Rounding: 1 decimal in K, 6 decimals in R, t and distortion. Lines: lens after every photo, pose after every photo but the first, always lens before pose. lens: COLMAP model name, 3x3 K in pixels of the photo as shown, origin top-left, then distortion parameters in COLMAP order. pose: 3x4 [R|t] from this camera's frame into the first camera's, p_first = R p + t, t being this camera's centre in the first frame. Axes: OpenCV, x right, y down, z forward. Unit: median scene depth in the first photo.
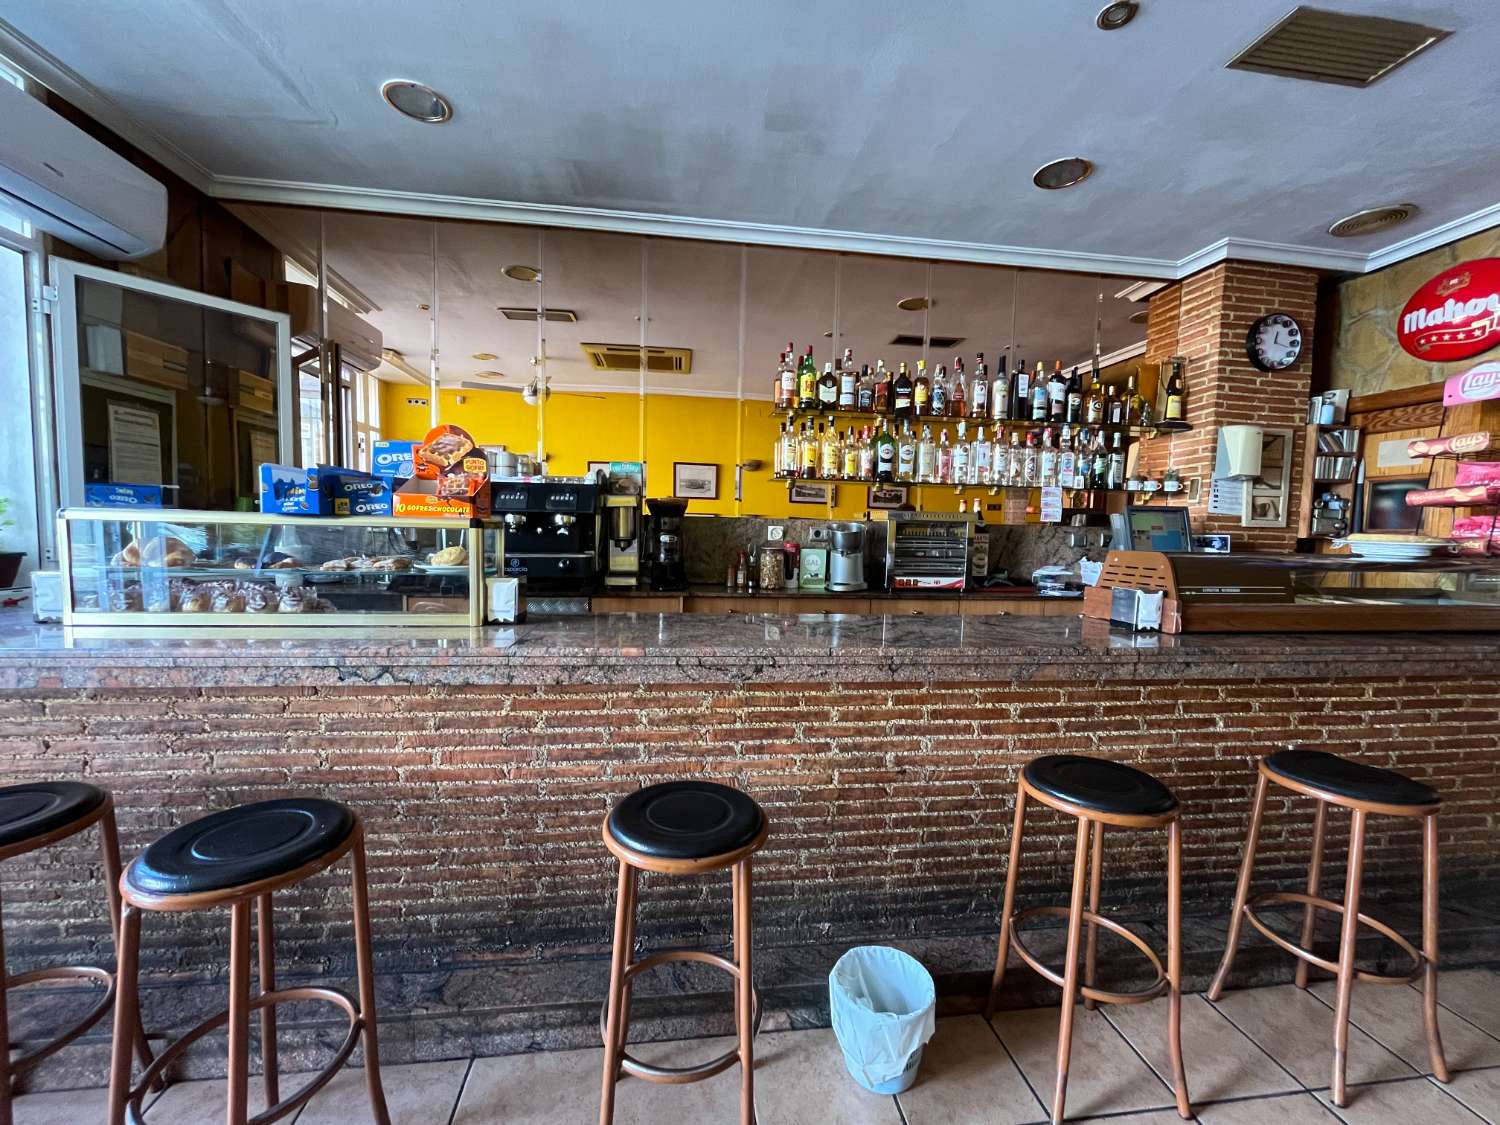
lens RADIAL K [[608.9, 0, 749.5], [0, 608.9, 566.8], [0, 0, 1]] dist [-0.000935, -0.000387]
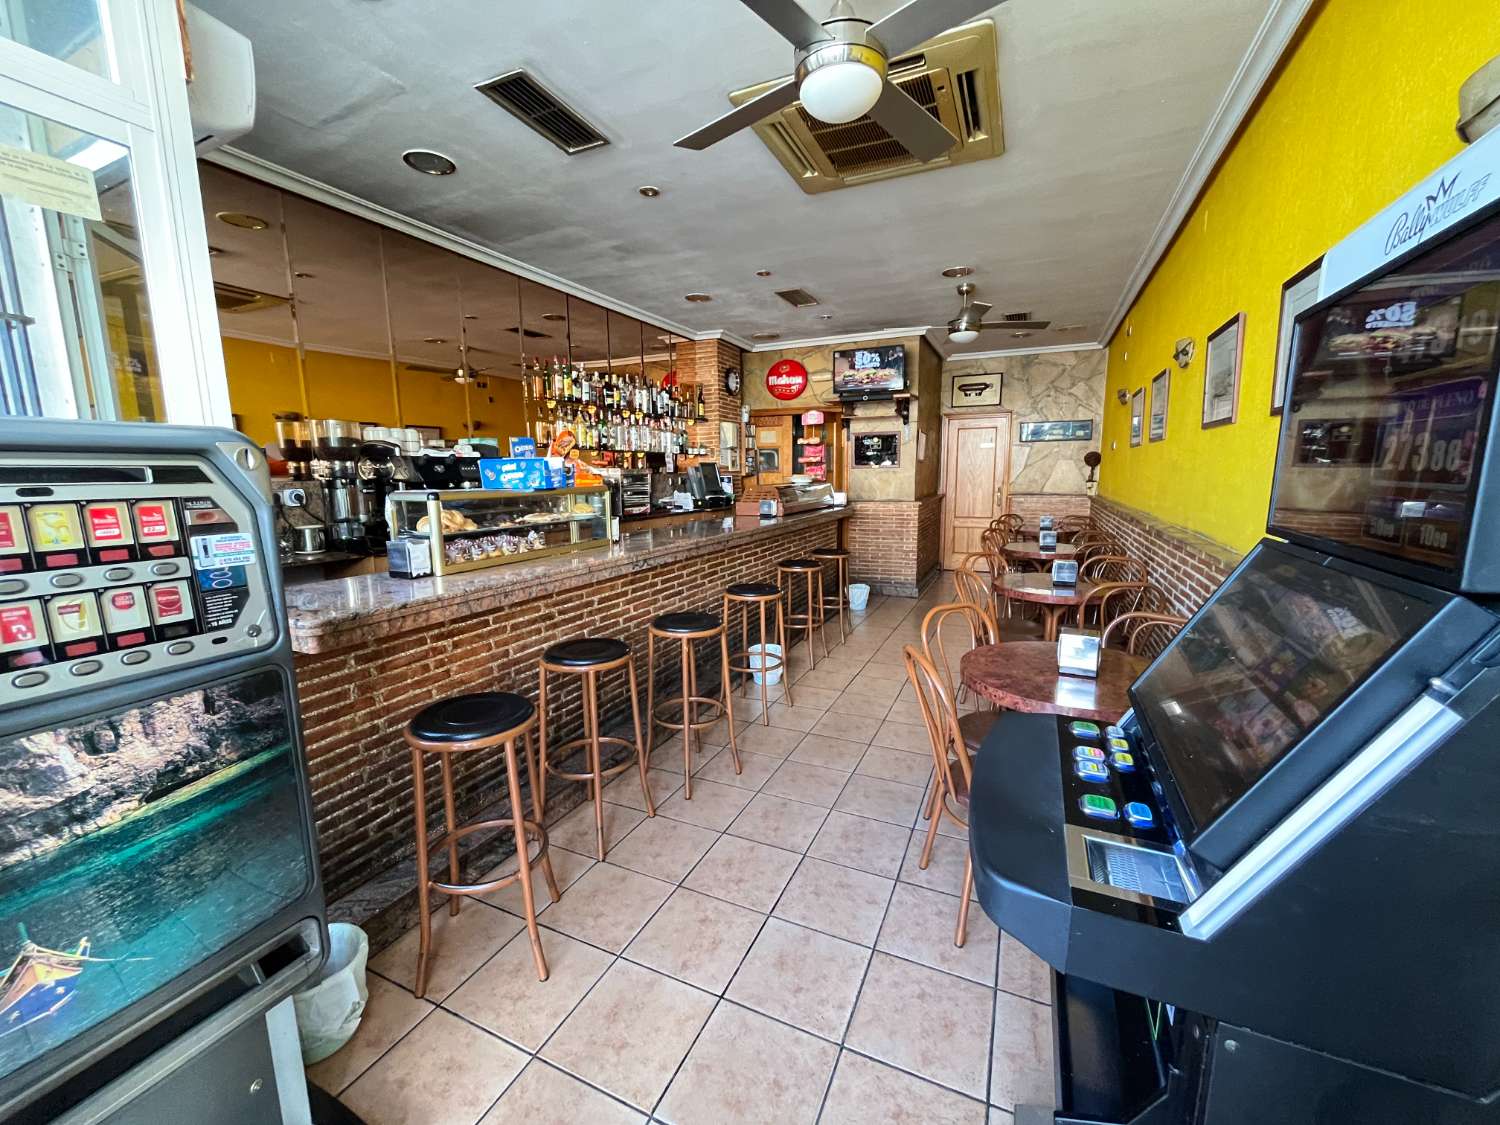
lens RADIAL K [[608.9, 0, 749.5], [0, 608.9, 566.8], [0, 0, 1]] dist [-0.000935, -0.000387]
pose [[0.536974, -0.160438, 0.828202, -0.953055], [0.076648, 0.986967, 0.141498, -0.034692], [-0.840110, -0.012500, 0.542272, -0.190204]]
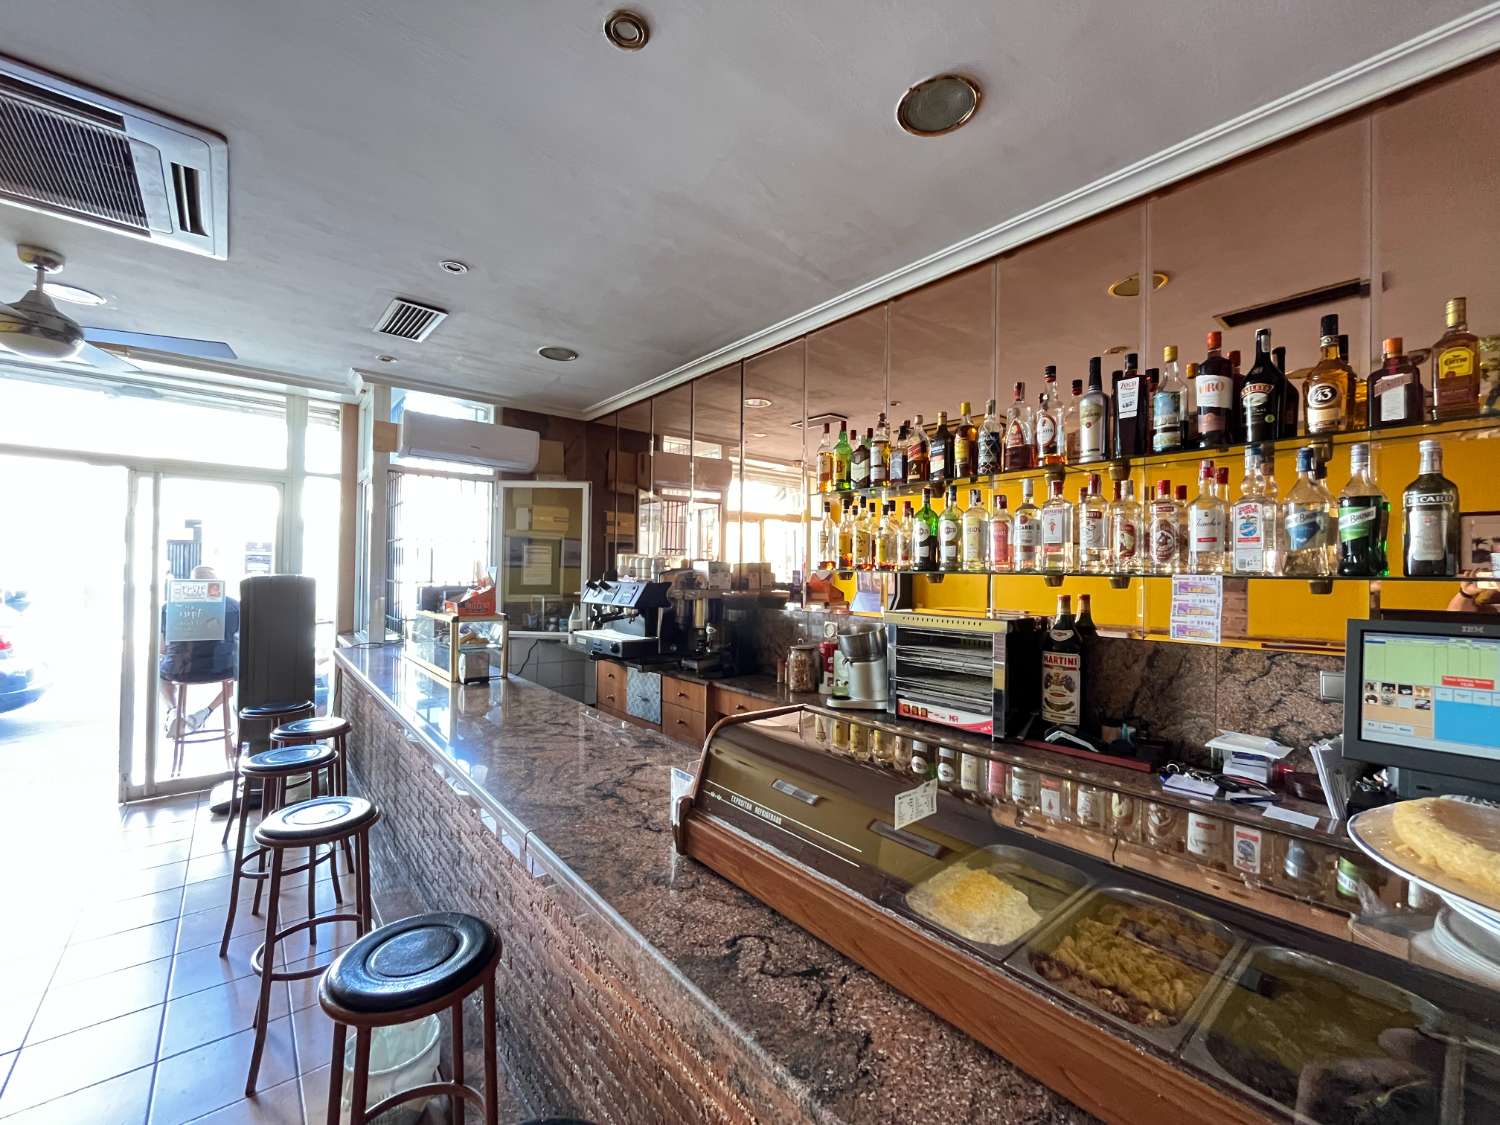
lens RADIAL K [[607.3, 0, 750.0], [0, 607.3, 562.5], [0, 0, 1]] dist [-0.002427, -0.000563]
pose [[0.539602, -0.026461, -0.841504, 0.748714], [-0.055414, 0.996222, -0.066860, -0.088684], [0.840095, 0.082709, 0.536097, 0.418873]]
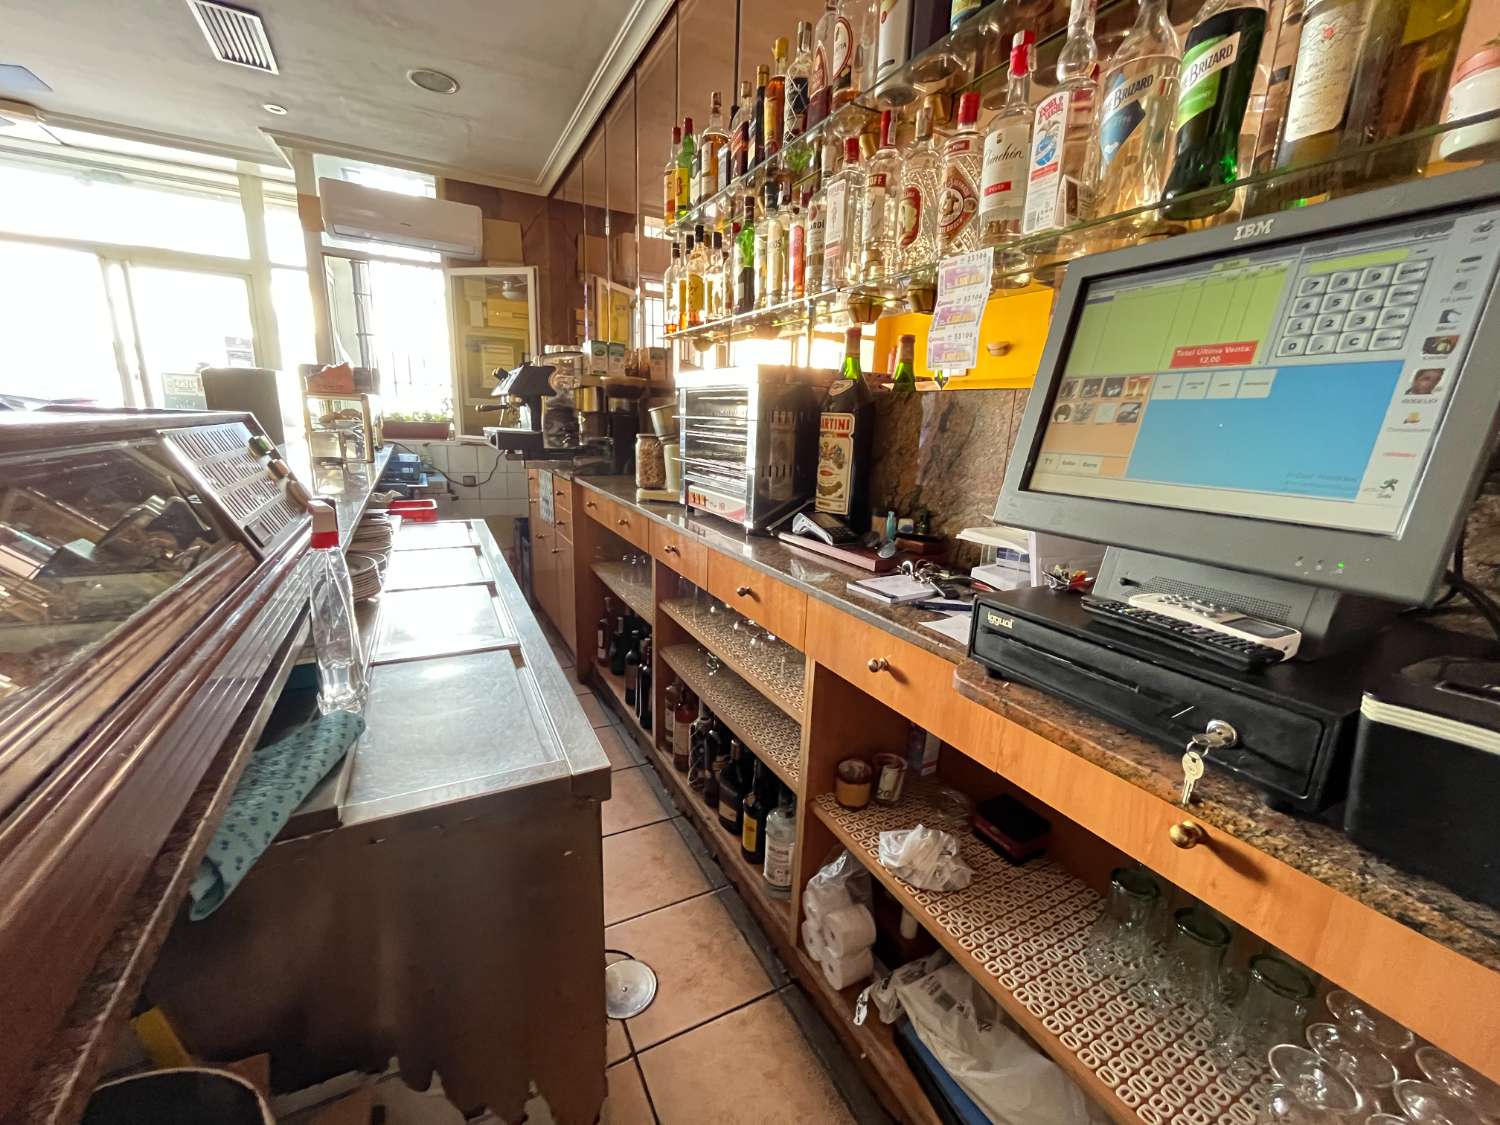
lens RADIAL K [[608.9, 0, 749.5], [0, 608.9, 566.8], [0, 0, 1]] dist [-0.000935, -0.000387]
pose [[0.350330, 0.212726, -0.912149, 0.796925], [-0.090147, 0.977004, 0.193229, -0.026406], [0.932278, 0.014533, 0.361450, 0.816362]]
